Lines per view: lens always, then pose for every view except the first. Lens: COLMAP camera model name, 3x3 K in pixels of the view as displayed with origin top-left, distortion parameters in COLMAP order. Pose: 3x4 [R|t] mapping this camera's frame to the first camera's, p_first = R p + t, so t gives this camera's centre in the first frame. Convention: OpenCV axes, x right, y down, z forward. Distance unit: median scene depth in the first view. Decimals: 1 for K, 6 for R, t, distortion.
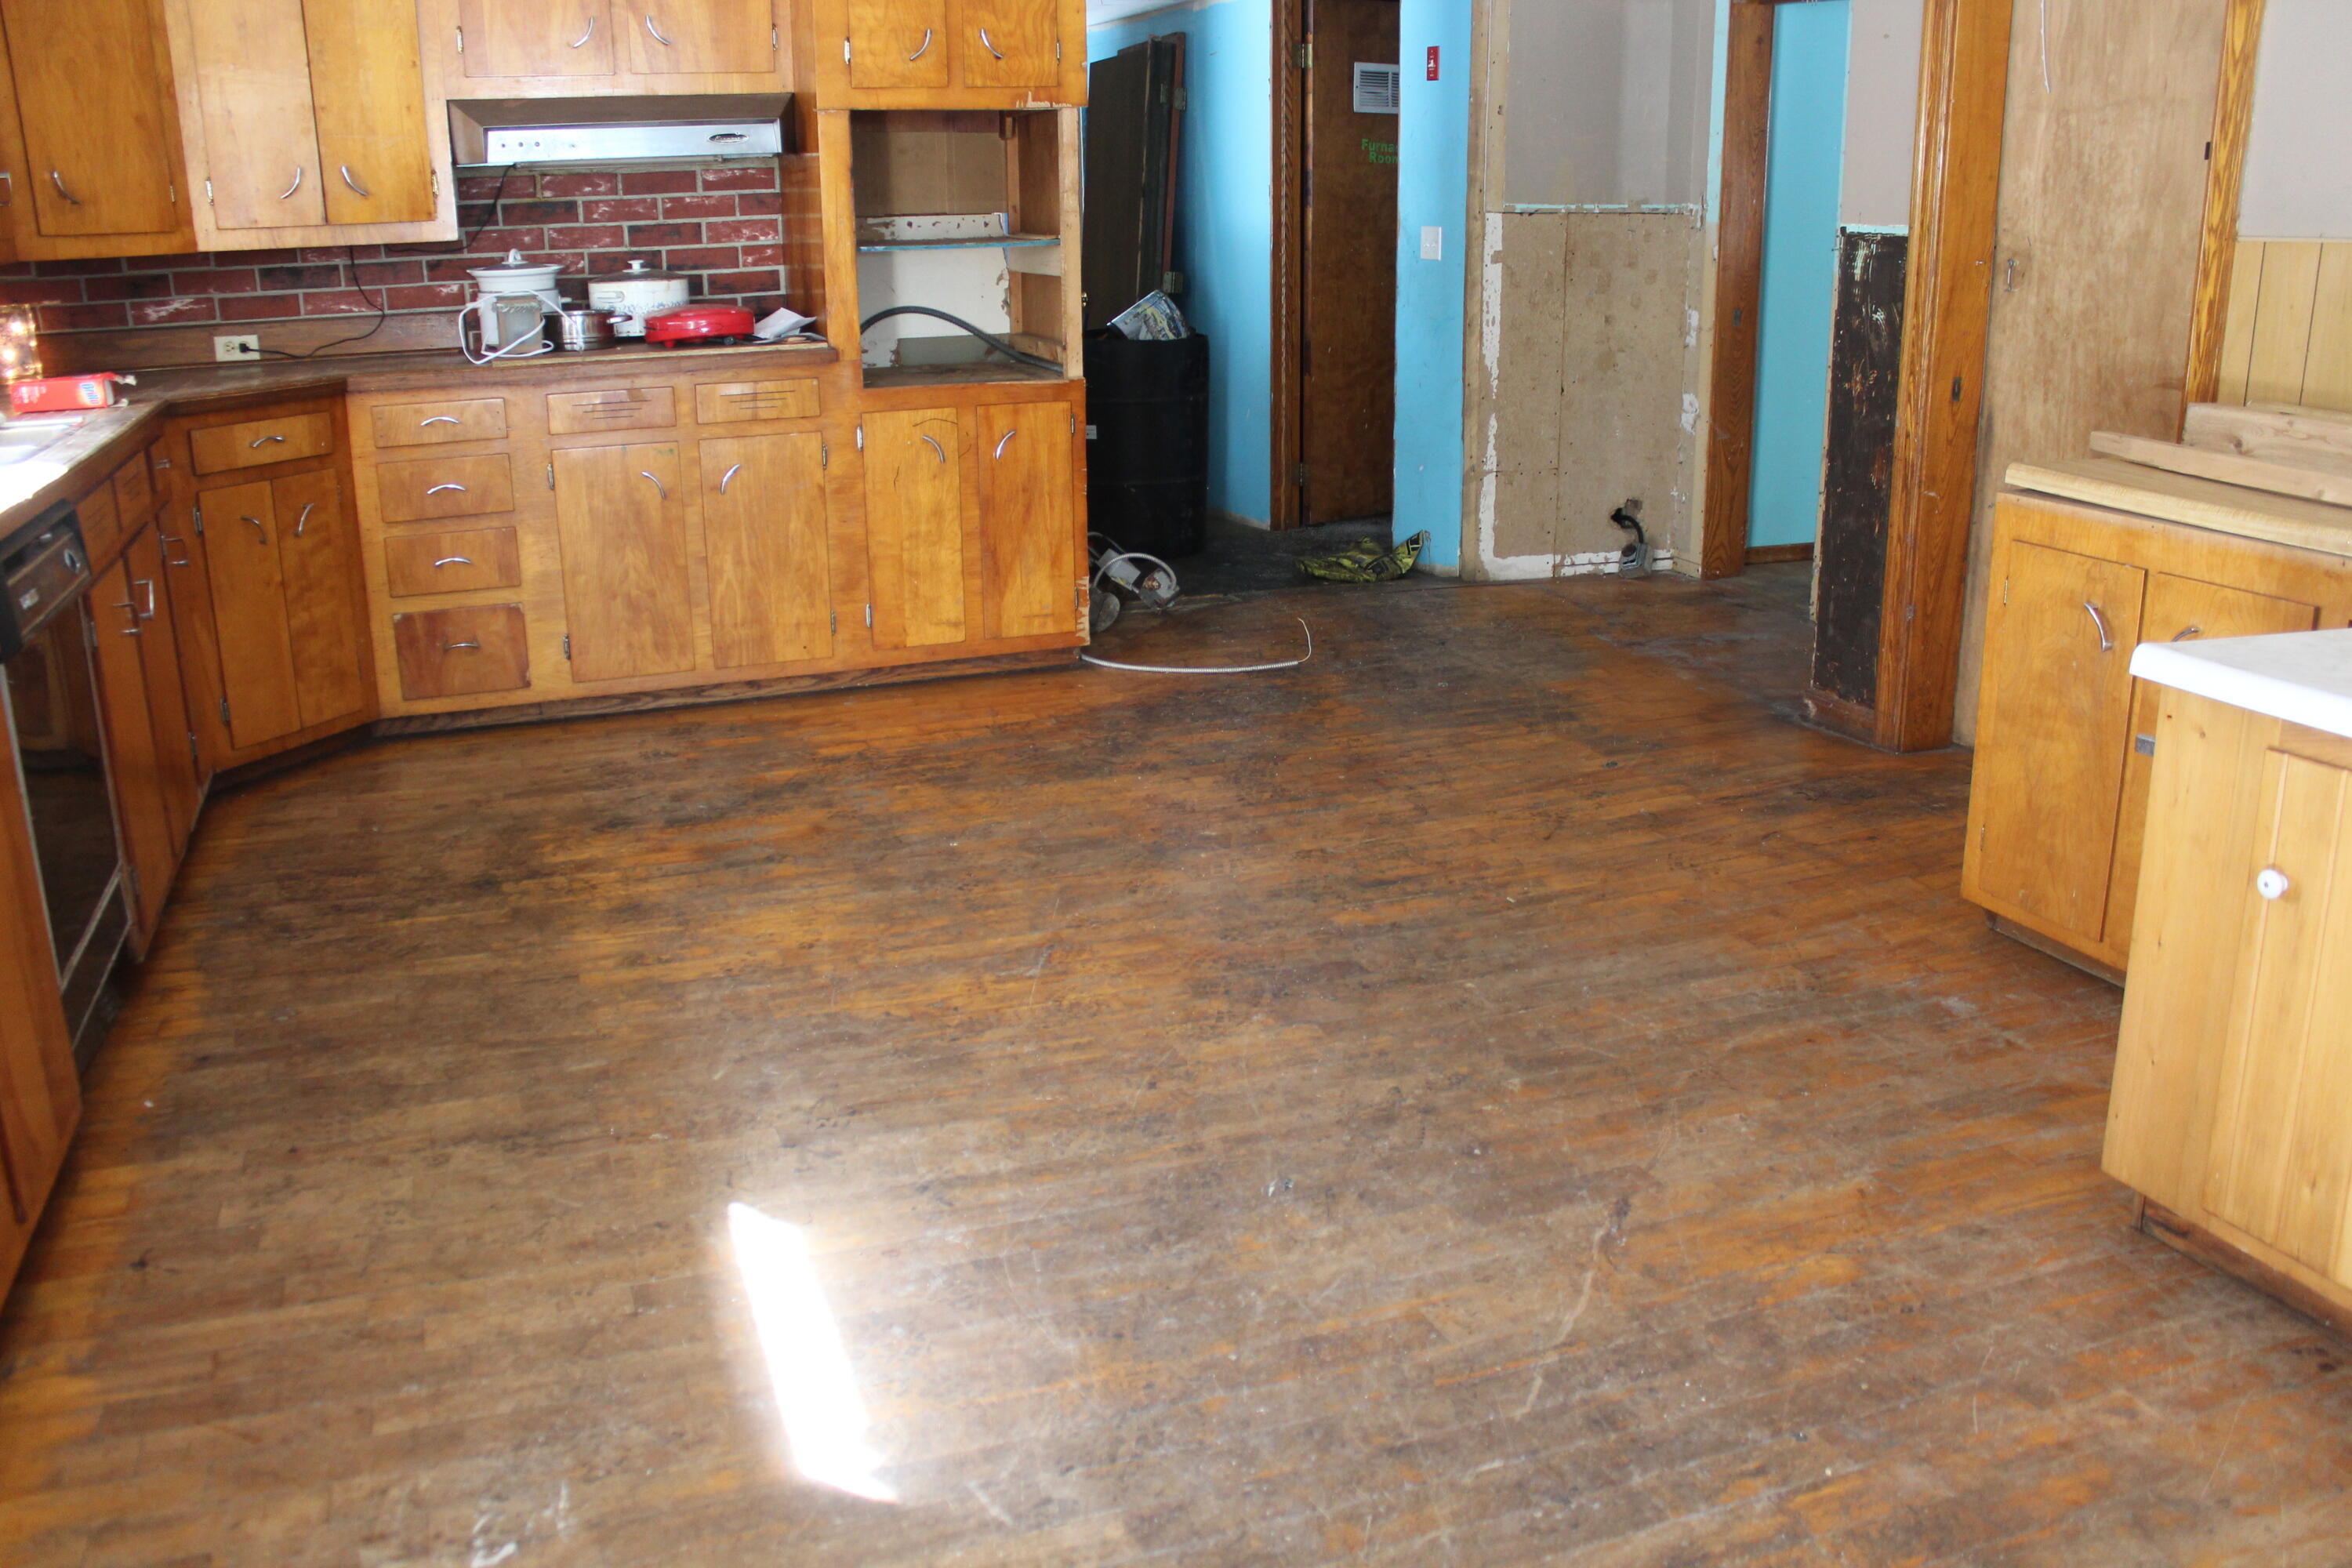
lens RADIAL K [[1943.7, 0, 1176.0], [0, 1943.7, 784.0], [0, 0, 1]] dist [-0.150139, 0.118870]
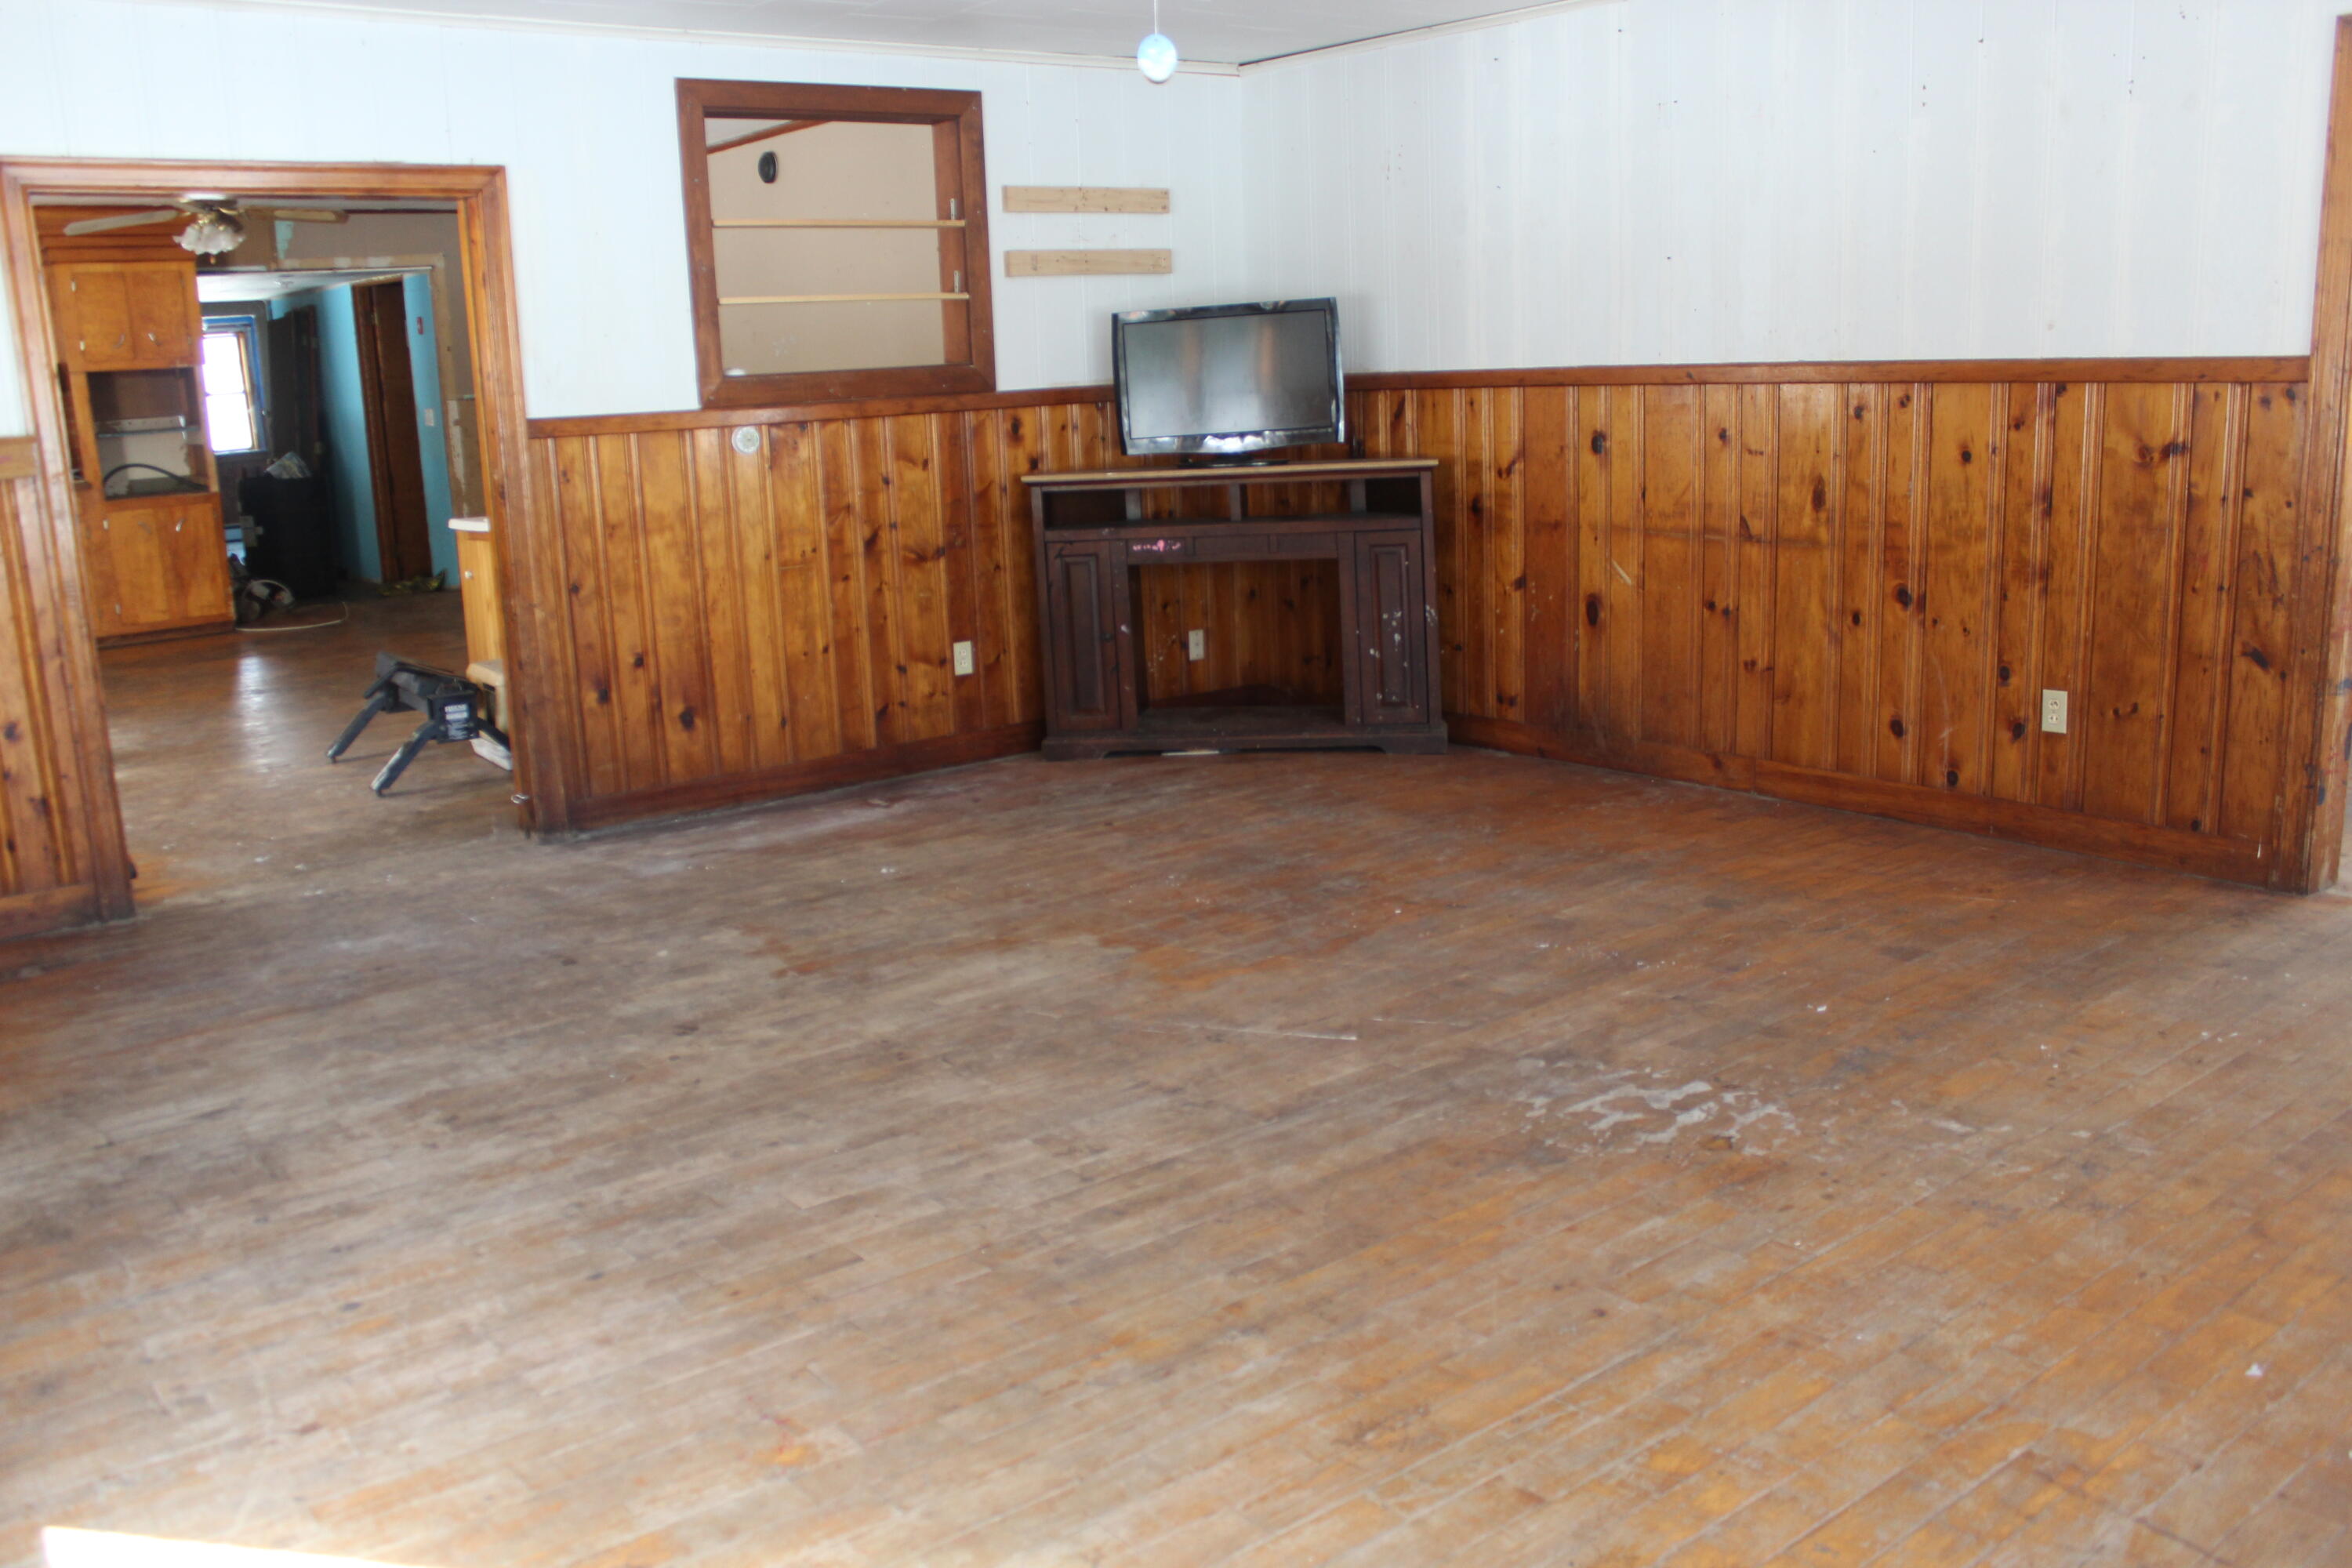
lens RADIAL K [[1943.7, 0, 1176.0], [0, 1943.7, 784.0], [0, 0, 1]] dist [-0.150139, 0.118870]
pose [[0.953175, -0.092619, 0.287887, 0.312678], [0.116072, 0.991081, -0.065458, 0.345285], [-0.279257, 0.095809, 0.955425, -1.165673]]
